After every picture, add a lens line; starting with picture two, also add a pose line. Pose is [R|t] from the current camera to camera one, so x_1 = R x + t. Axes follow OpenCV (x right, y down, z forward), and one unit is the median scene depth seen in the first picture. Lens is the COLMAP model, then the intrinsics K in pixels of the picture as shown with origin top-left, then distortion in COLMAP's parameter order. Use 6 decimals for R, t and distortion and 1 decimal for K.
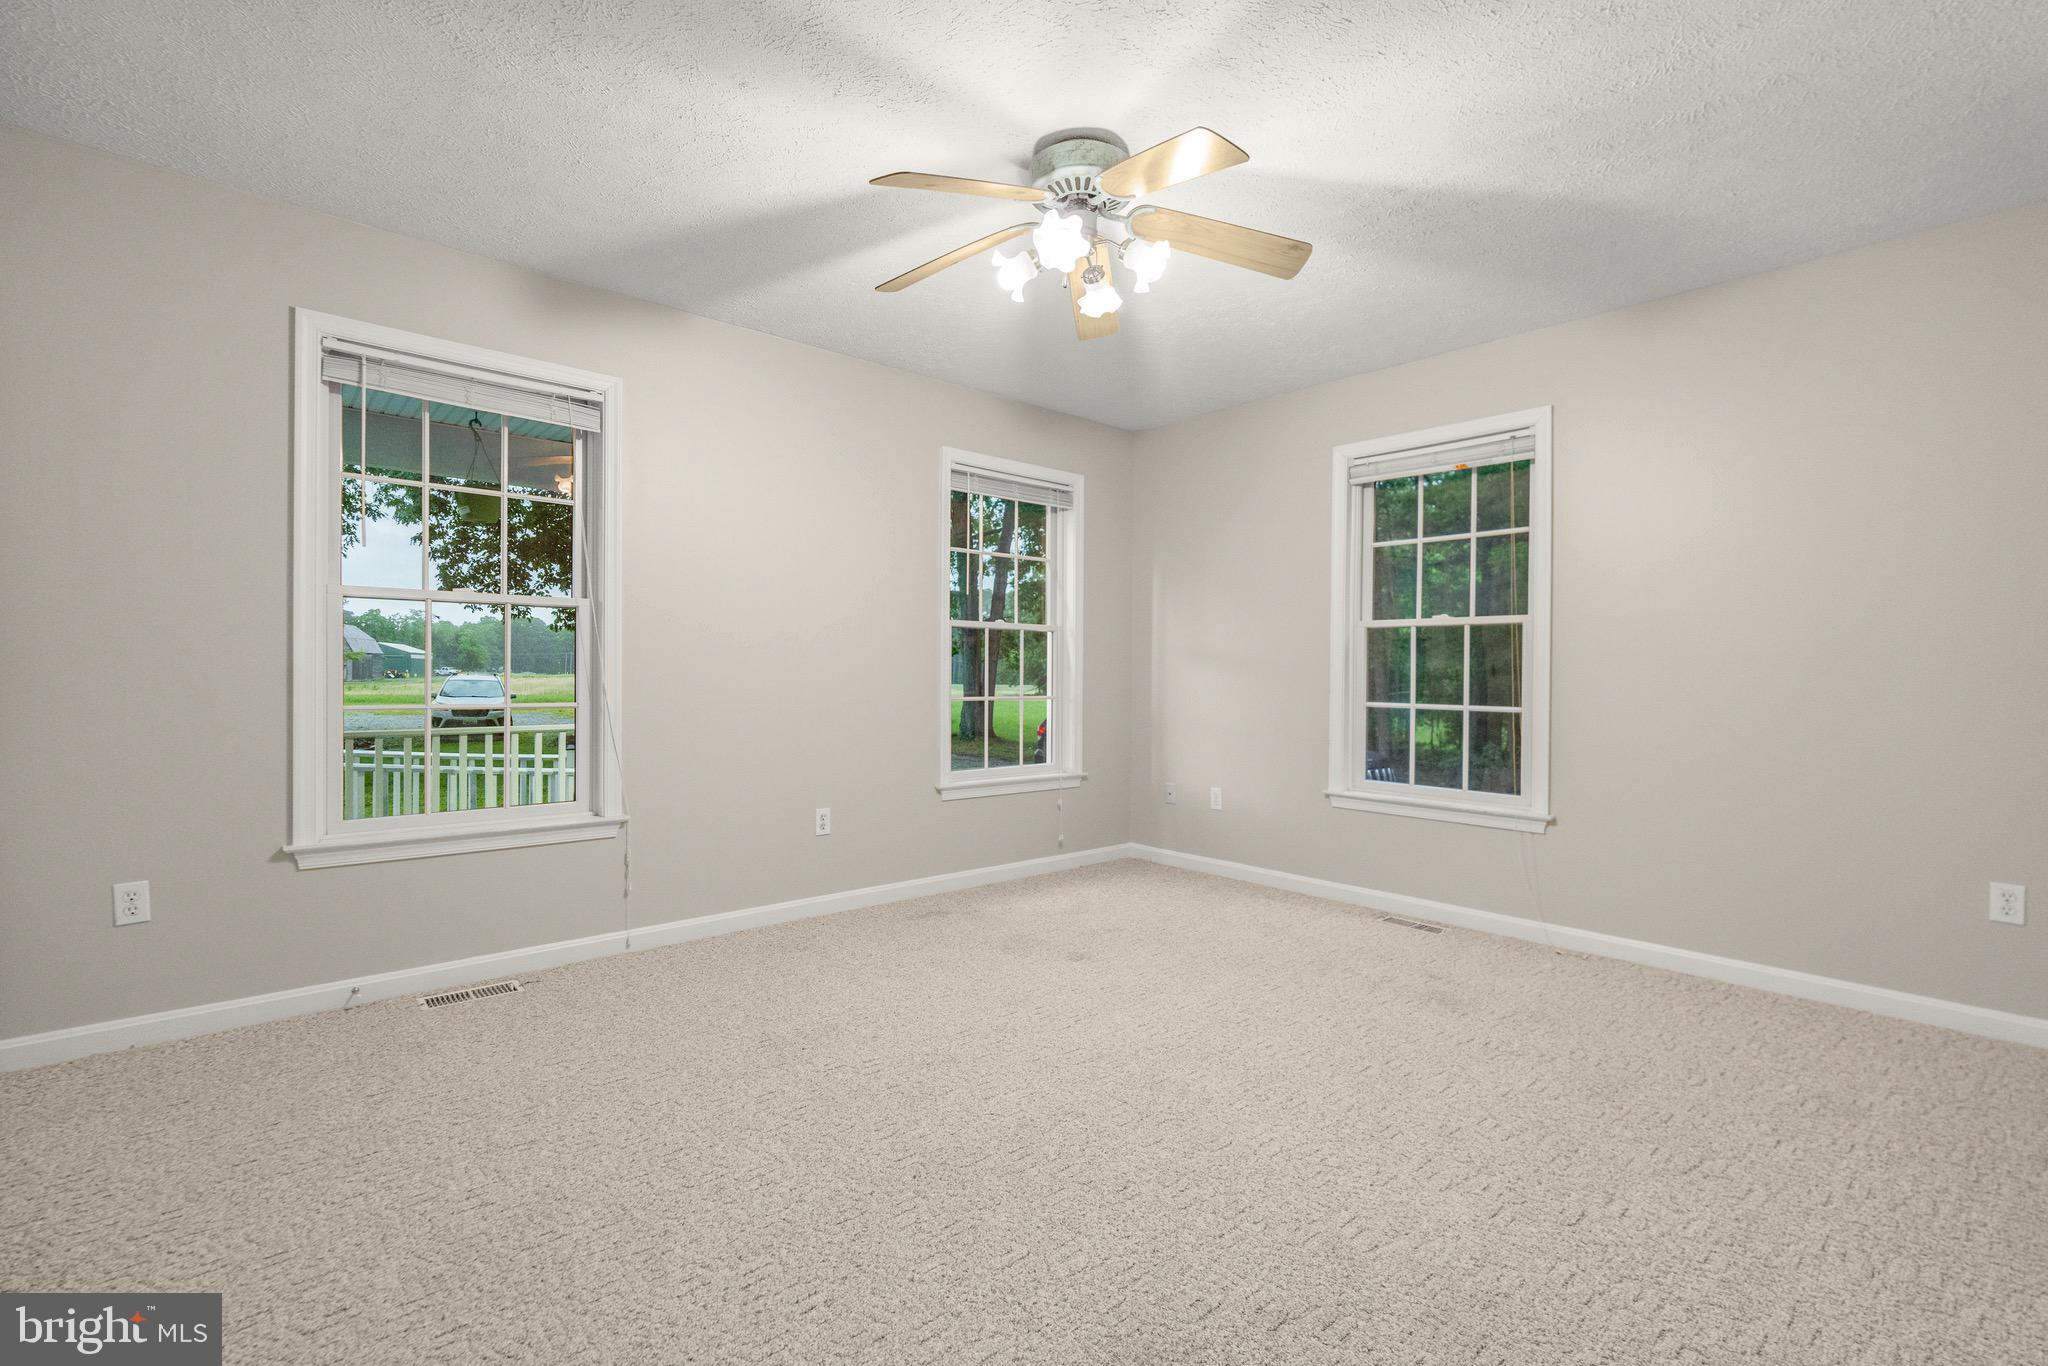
lens RADIAL K [[908.8, 0, 1024.0], [0, 908.8, 683.0], [0, 0, 1]] dist [-0.001027, 0.000735]
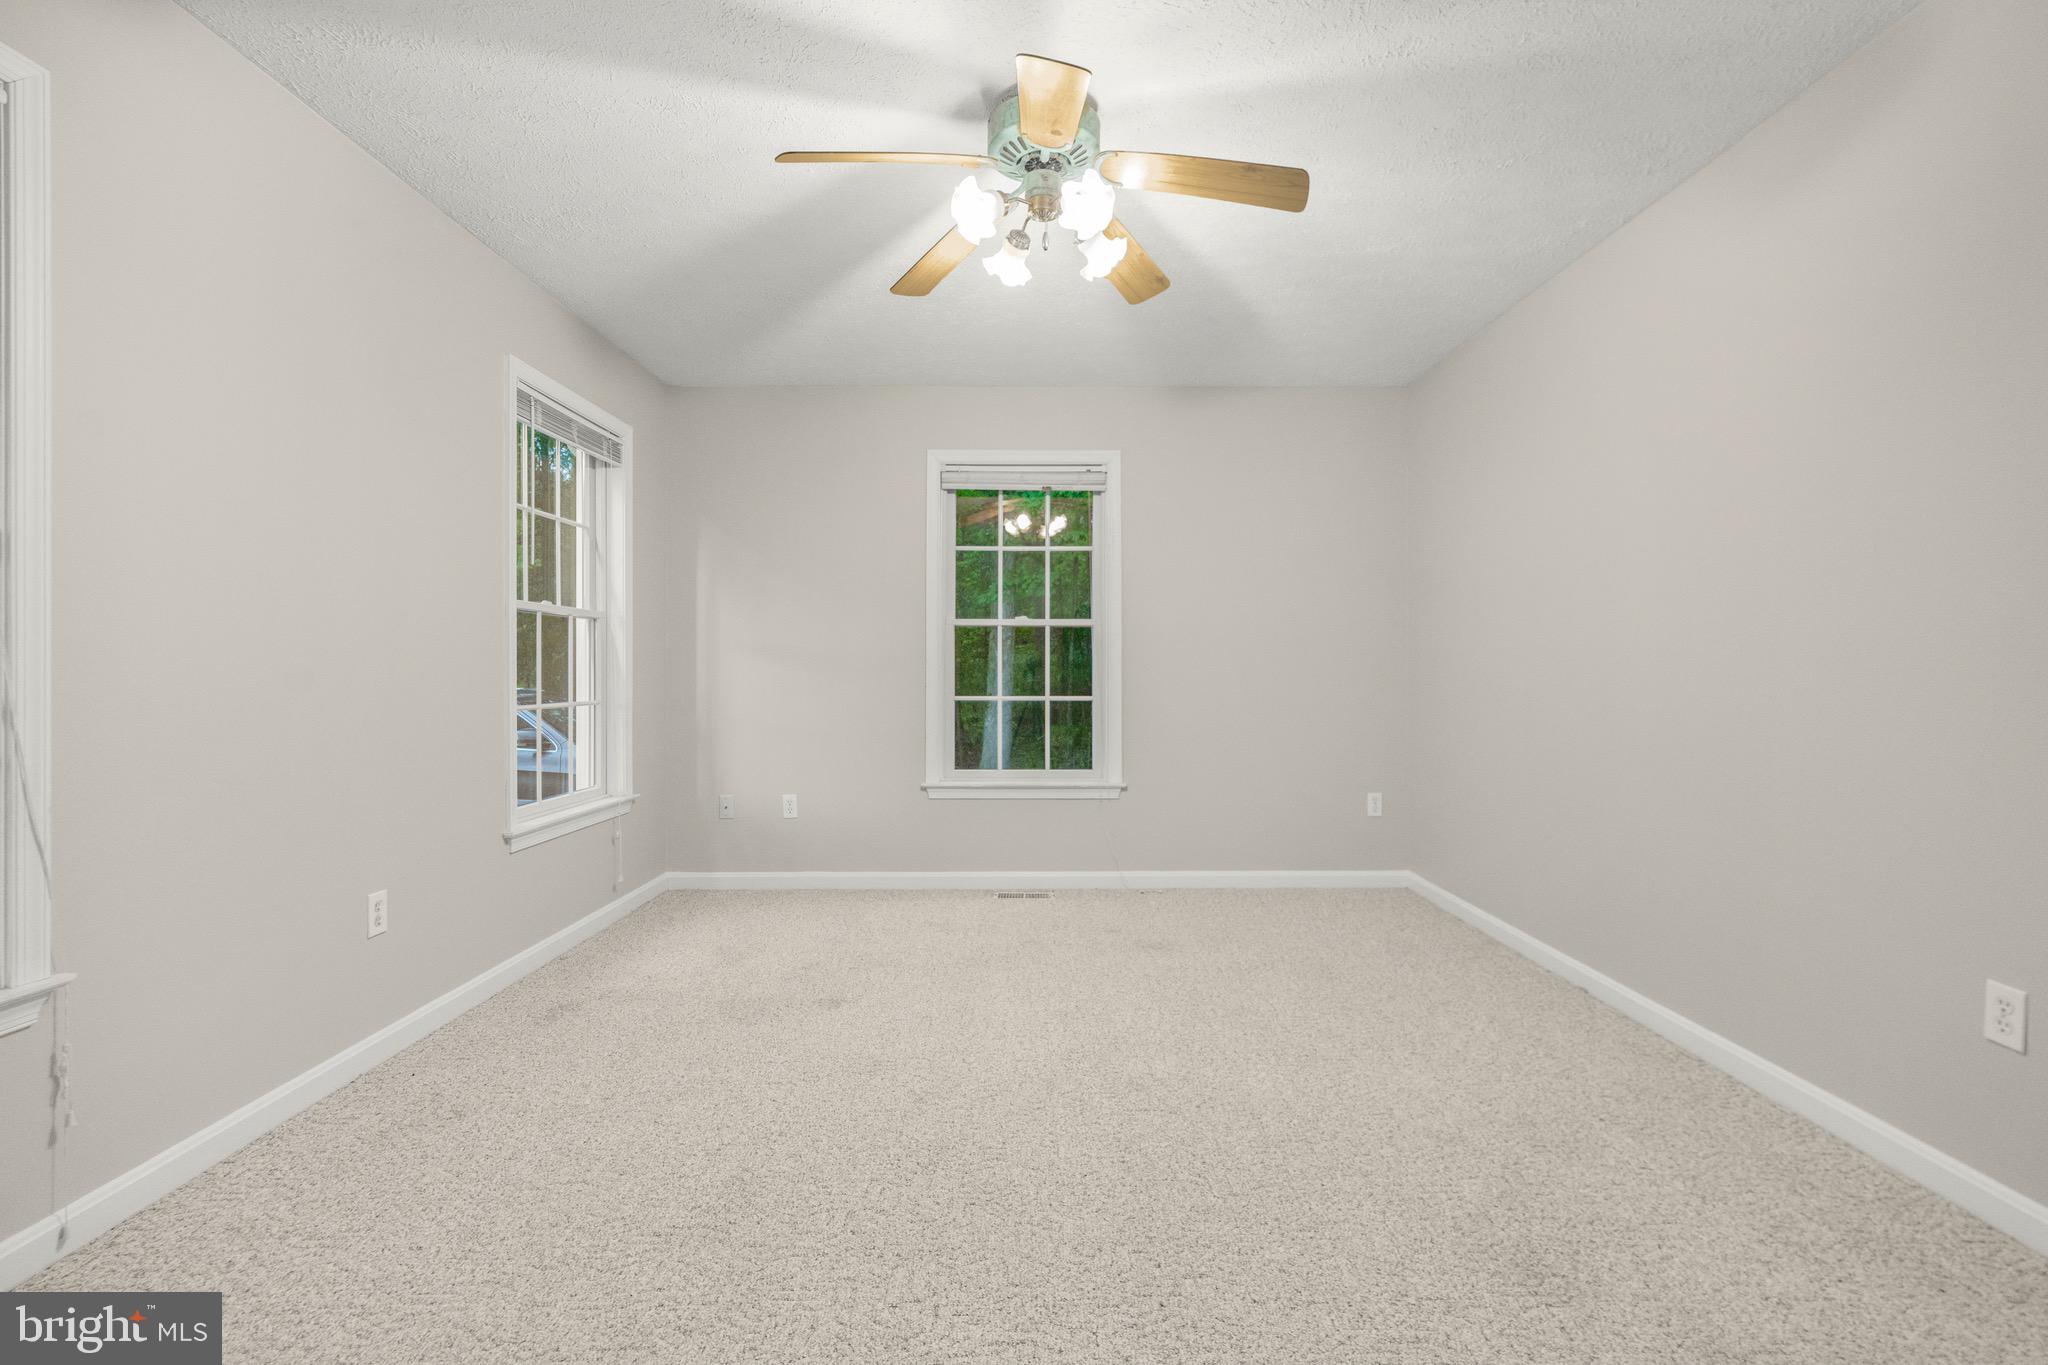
lens RADIAL K [[921.0, 0, 1026.6], [0, 921.0, 671.4], [0, 0, 1]] dist [0.001294, 0.001351]
pose [[0.661666, -0.010569, 0.749725, -0.400811], [0.015493, 0.999880, 0.000422, -0.007259], [-0.749639, 0.011336, 0.661750, 0.244417]]
